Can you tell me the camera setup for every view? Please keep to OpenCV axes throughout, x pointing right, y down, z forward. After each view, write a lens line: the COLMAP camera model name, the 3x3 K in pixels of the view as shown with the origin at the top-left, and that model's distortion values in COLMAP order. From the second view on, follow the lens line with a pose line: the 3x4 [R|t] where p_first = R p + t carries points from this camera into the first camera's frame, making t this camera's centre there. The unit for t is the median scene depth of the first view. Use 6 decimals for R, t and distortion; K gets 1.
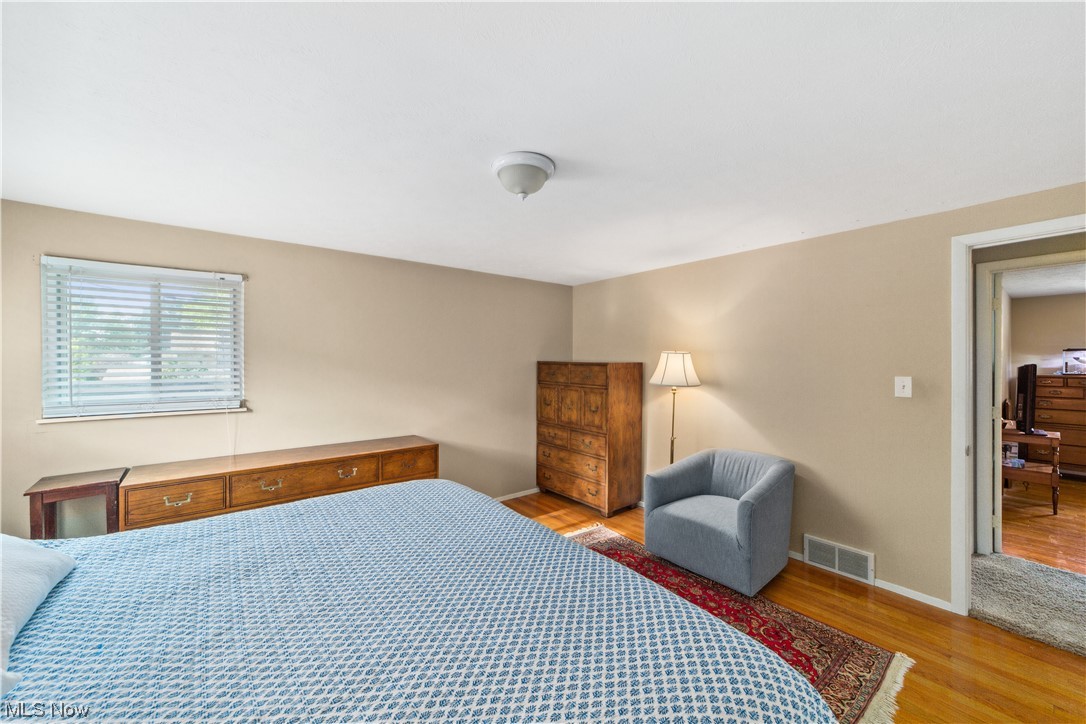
lens RADIAL K [[419.2, 0, 545.2], [0, 419.2, 363.6], [0, 0, 1]] dist [-0.032195, 0.000034]
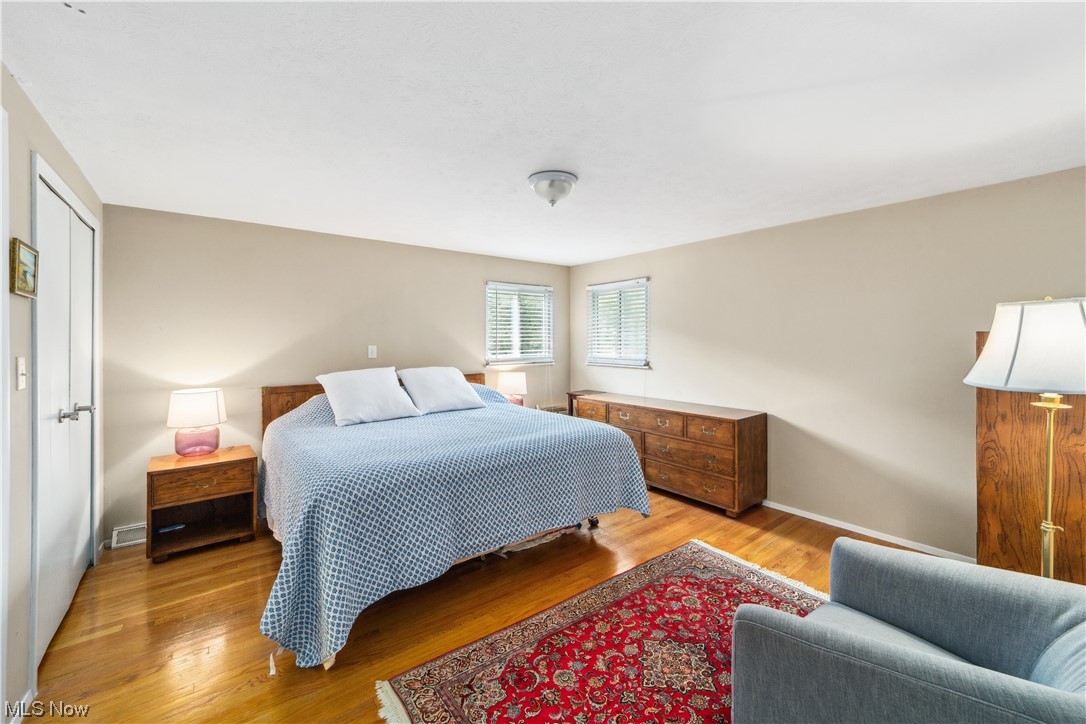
lens RADIAL K [[419.2, 0, 545.2], [0, 419.2, 363.6], [0, 0, 1]] dist [-0.032195, 0.000034]
pose [[0.011584, 0.060321, -0.998112, 0.805386], [0.003994, 0.998168, 0.060371, 0.003036], [0.999925, -0.004685, 0.011322, 0.618305]]
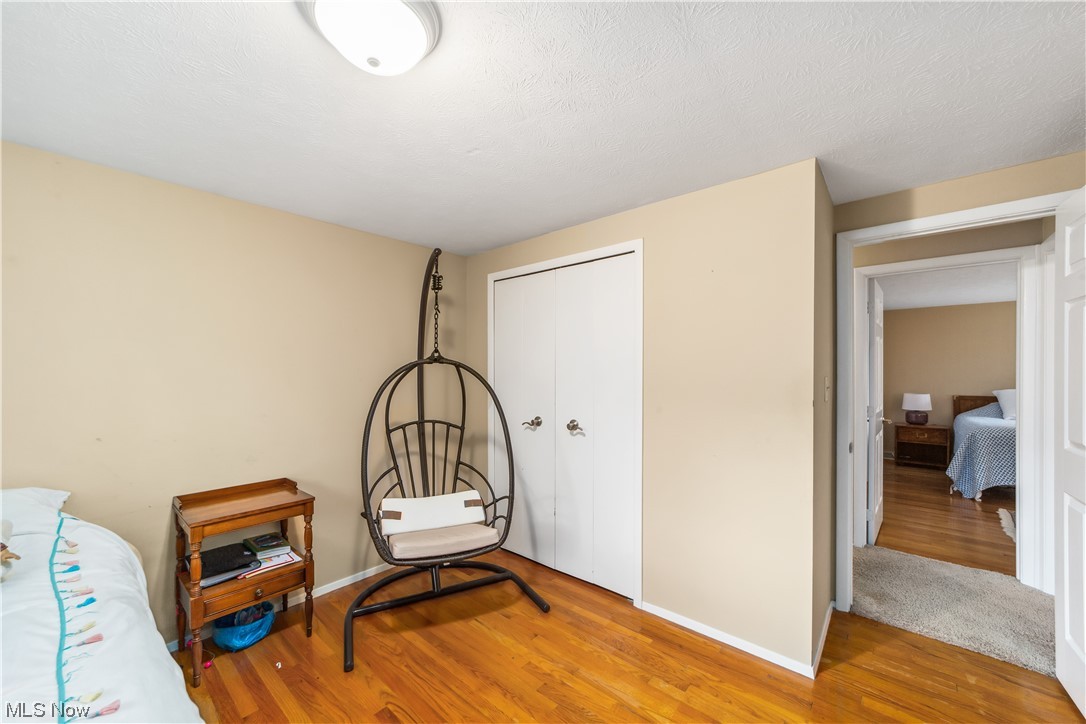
lens RADIAL K [[419.2, 0, 545.2], [0, 419.2, 363.6], [0, 0, 1]] dist [-0.032195, 0.000034]
pose [[-0.980203, -0.003650, -0.197960, 2.052653], [-0.002109, 0.999966, -0.007994, 0.001090], [0.197982, -0.007418, -0.980178, 1.418836]]
